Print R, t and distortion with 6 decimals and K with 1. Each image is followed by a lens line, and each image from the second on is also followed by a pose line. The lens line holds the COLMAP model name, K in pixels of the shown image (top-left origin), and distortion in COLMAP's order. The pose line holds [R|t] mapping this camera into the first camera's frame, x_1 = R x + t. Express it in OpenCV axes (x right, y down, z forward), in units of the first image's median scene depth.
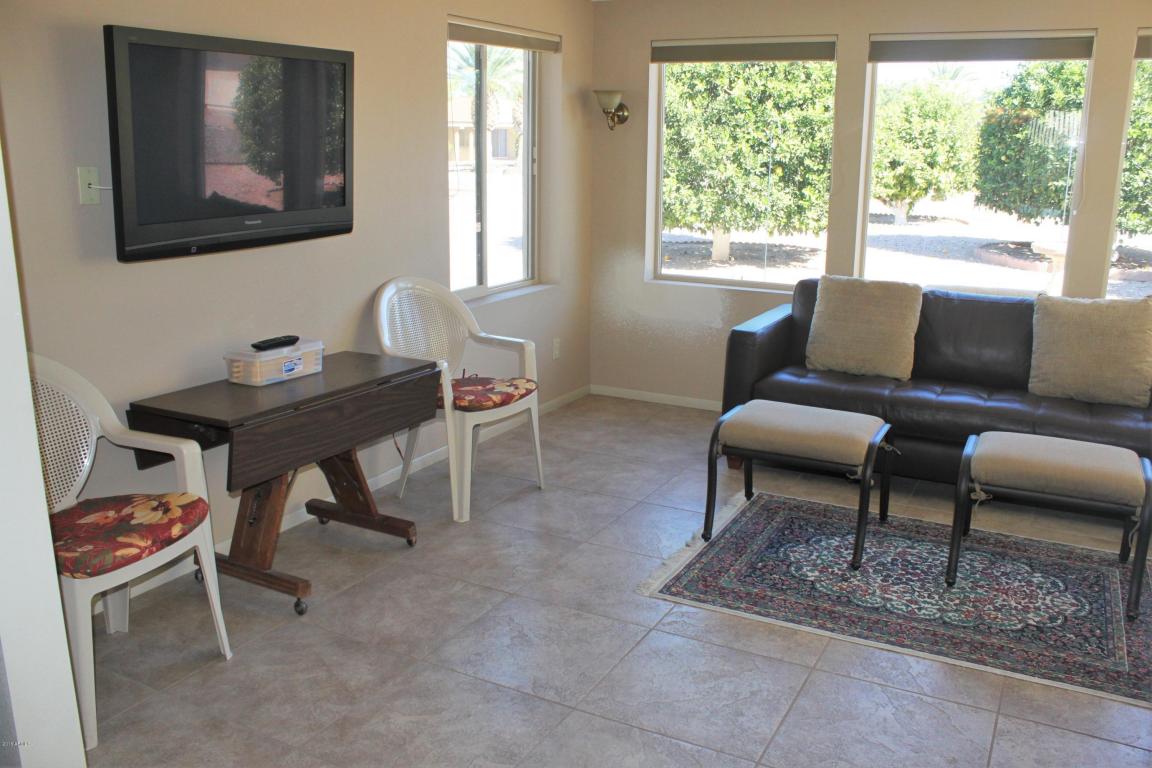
lens RADIAL K [[967.1, 0, 576.3], [0, 967.1, 376.6], [0, 0, 1]] dist [-0.155025, 0.127352]
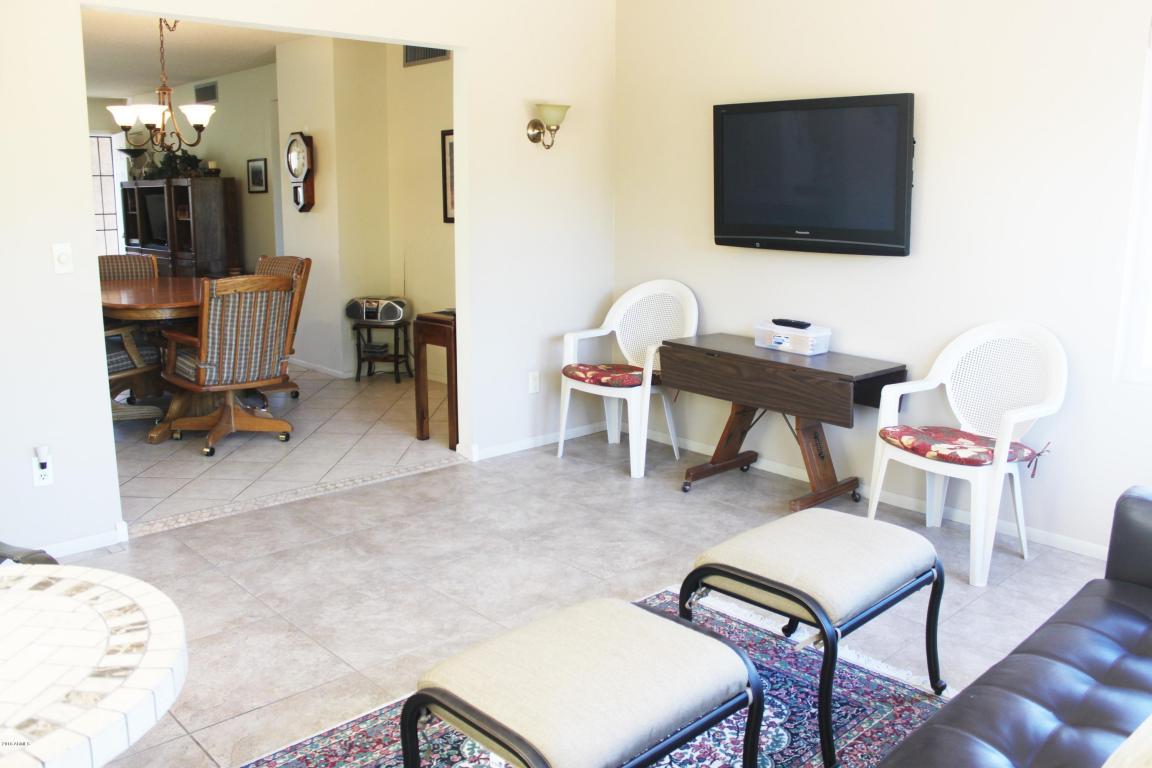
lens RADIAL K [[951.6, 0, 581.6], [0, 951.6, 386.2], [0, 0, 1]] dist [-0.171473, 0.144915]
pose [[-0.310758, 0.177981, -0.933677, 0.903752], [-0.233214, 0.938007, 0.256428, -0.197650], [0.921434, 0.297433, -0.249985, 0.964517]]
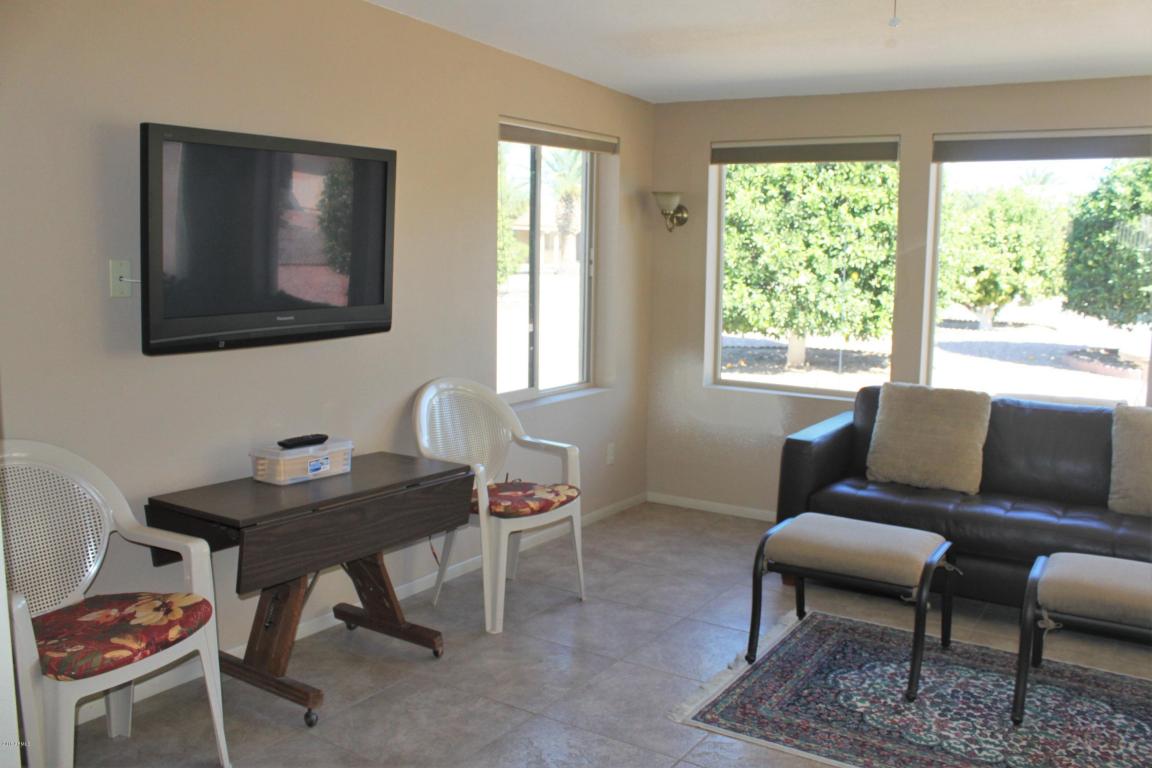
lens RADIAL K [[967.1, 0, 576.3], [0, 967.1, 376.6], [0, 0, 1]] dist [-0.155025, 0.127352]
pose [[0.995925, 0.014978, -0.088931, 0.044739], [-0.024385, 0.994104, -0.105651, -0.004262], [0.086824, 0.107389, 0.990419, 0.039902]]
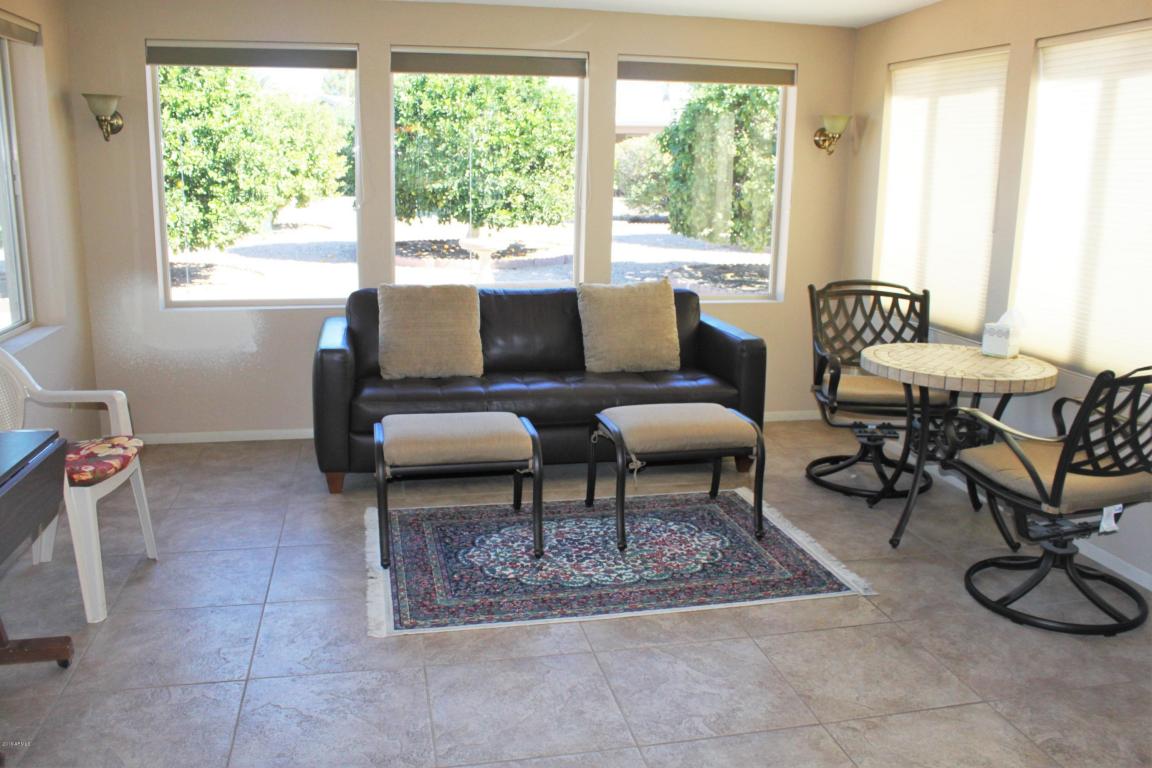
lens RADIAL K [[967.1, 0, 576.3], [0, 967.1, 376.6], [0, 0, 1]] dist [-0.155025, 0.127352]
pose [[0.763546, -0.135977, 0.631274, -0.291941], [0.142009, 0.989005, 0.041268, -0.029868], [-0.629945, 0.058137, 0.774461, 0.130156]]
